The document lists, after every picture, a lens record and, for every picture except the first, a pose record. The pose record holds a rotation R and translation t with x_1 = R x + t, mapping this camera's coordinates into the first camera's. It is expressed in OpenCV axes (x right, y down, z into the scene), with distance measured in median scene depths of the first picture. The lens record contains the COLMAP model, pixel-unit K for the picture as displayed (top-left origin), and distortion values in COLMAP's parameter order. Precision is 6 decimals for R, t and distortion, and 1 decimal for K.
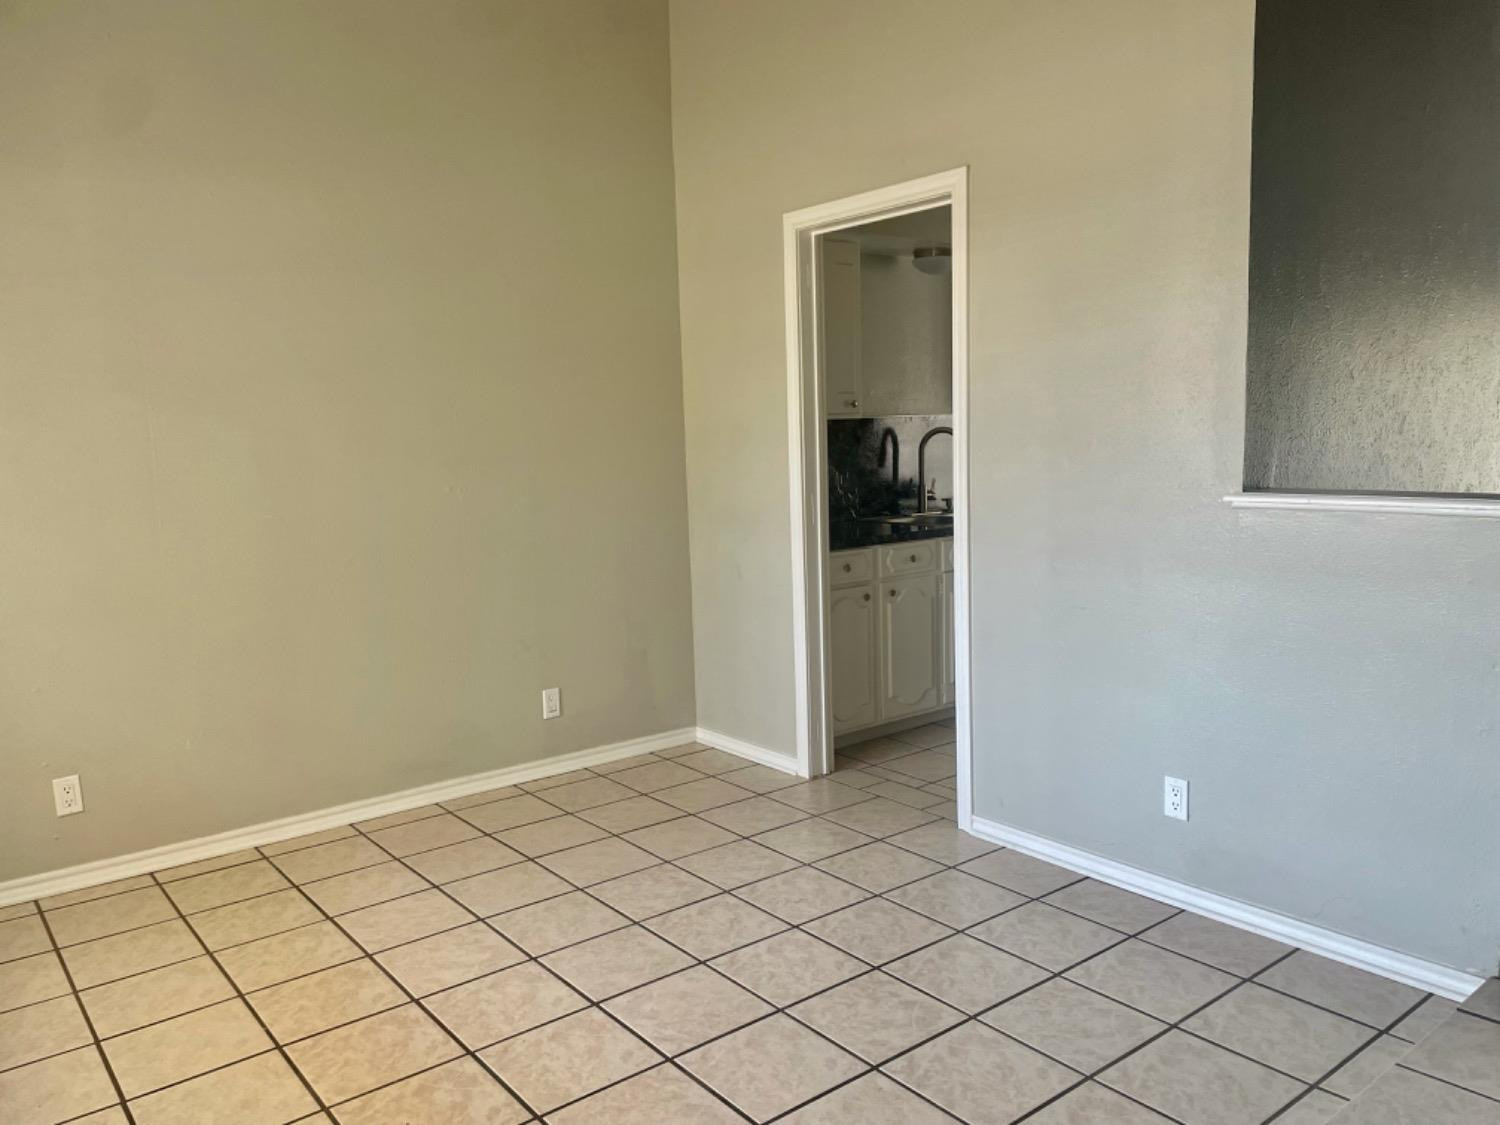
lens RADIAL K [[1138.5, 0, 749.1], [0, 1138.5, 562.9], [0, 0, 1]] dist [0.062969, -0.063060]
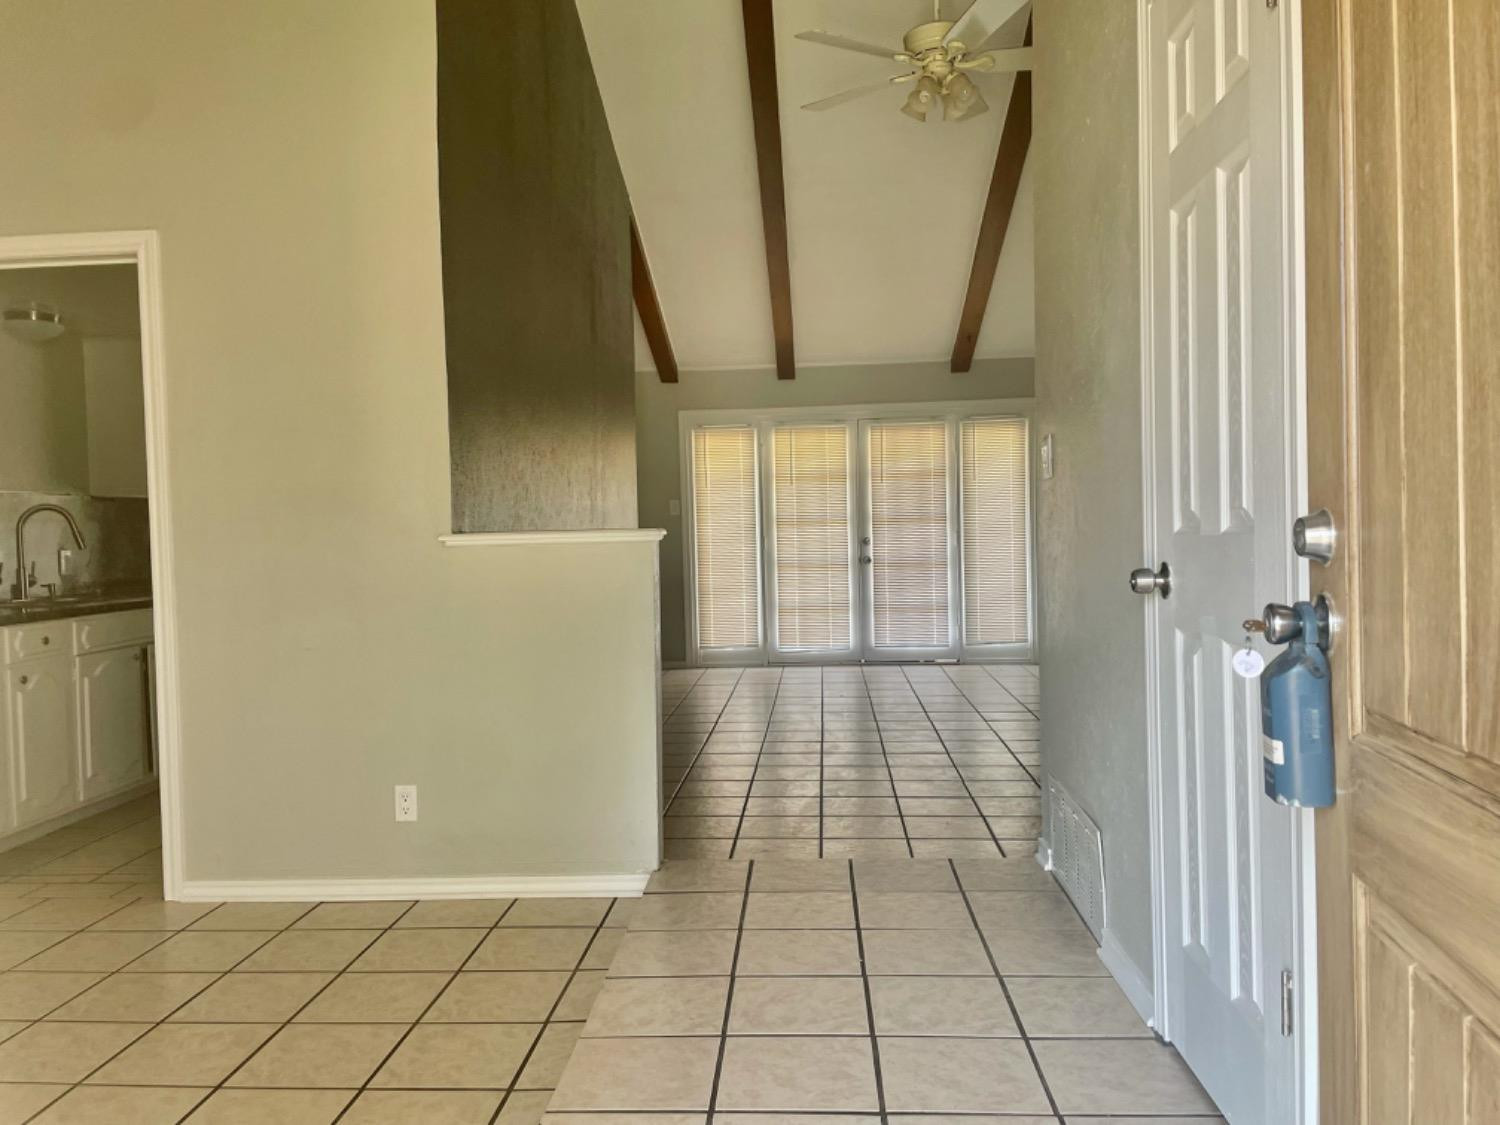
lens RADIAL K [[1138.5, 0, 749.3], [0, 1138.5, 561.3], [0, 0, 1]] dist [0.062969, -0.063060]
pose [[0.672034, -0.011810, 0.740426, -0.218371], [0.093424, 0.993236, -0.068952, 0.067552], [-0.734603, 0.115512, 0.668592, -0.041808]]
